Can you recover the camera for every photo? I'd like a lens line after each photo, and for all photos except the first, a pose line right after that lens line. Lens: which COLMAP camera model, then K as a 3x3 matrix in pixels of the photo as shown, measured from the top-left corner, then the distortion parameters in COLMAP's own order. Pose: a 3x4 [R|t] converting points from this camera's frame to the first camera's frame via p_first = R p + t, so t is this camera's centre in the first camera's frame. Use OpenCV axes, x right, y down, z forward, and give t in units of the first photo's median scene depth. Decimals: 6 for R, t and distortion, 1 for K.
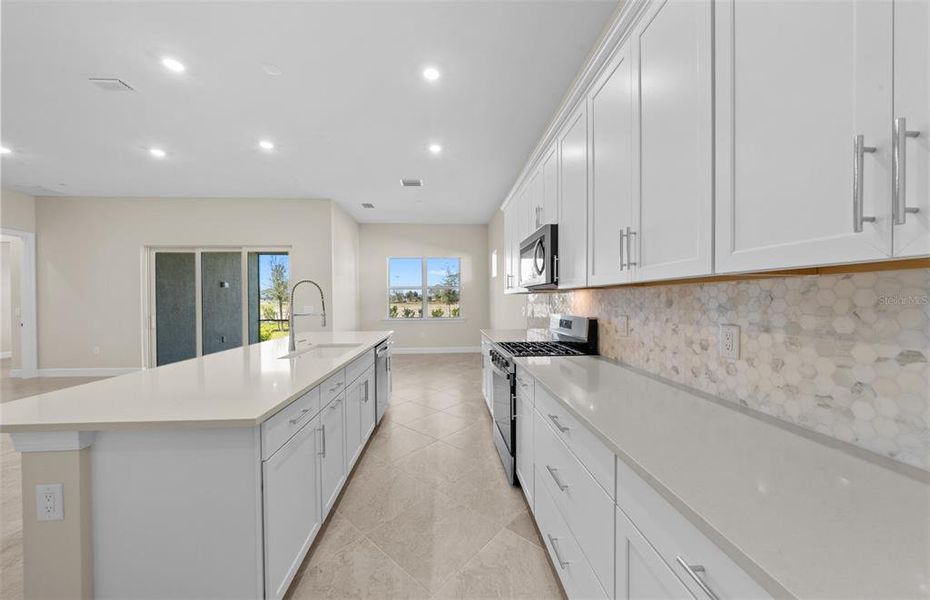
lens RADIAL K [[318.2, 0, 465.0], [0, 318.2, 300.0], [0, 0, 1]] dist [-0.000181, -0.000040]
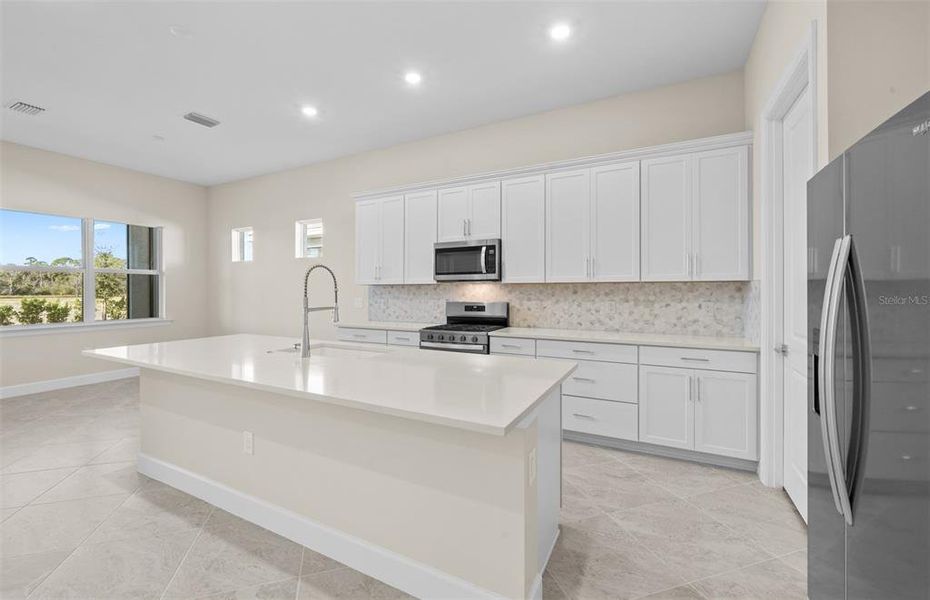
lens RADIAL K [[394.2, 0, 450.0], [0, 394.2, 287.4], [0, 0, 1]] dist [-0.000110, -0.000081]
pose [[0.543429, 0.009722, 0.839399, -2.273118], [0.000401, 0.999930, -0.011841, 0.009964], [-0.839455, 0.006771, 0.543387, 0.345142]]
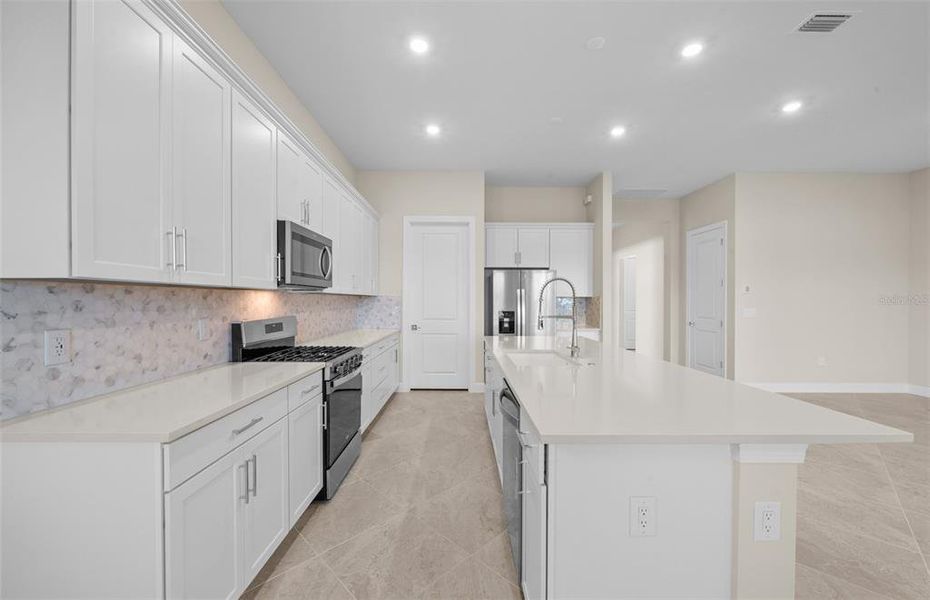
lens RADIAL K [[355.6, 0, 465.0], [0, 355.6, 300.0], [0, 0, 1]] dist [-0.001560, -0.000213]
pose [[-0.998448, 0.003509, 0.055588, -0.562515], [0.003447, 0.999993, -0.001219, -0.001882], [-0.055592, -0.001026, -0.998453, 3.916482]]
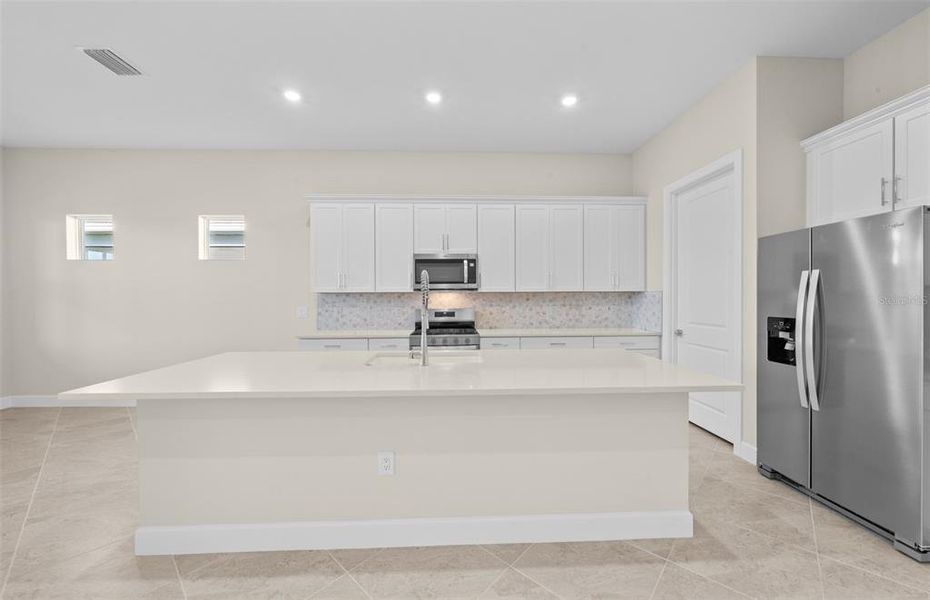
lens RADIAL K [[355.6, 0, 465.0], [0, 355.6, 300.0], [0, 0, 1]] dist [-0.001560, -0.000213]
pose [[0.027254, -0.000386, 0.999628, -2.723360], [0.005963, 0.999982, 0.000224, 0.013512], [-0.999611, 0.005955, 0.027256, 1.689905]]
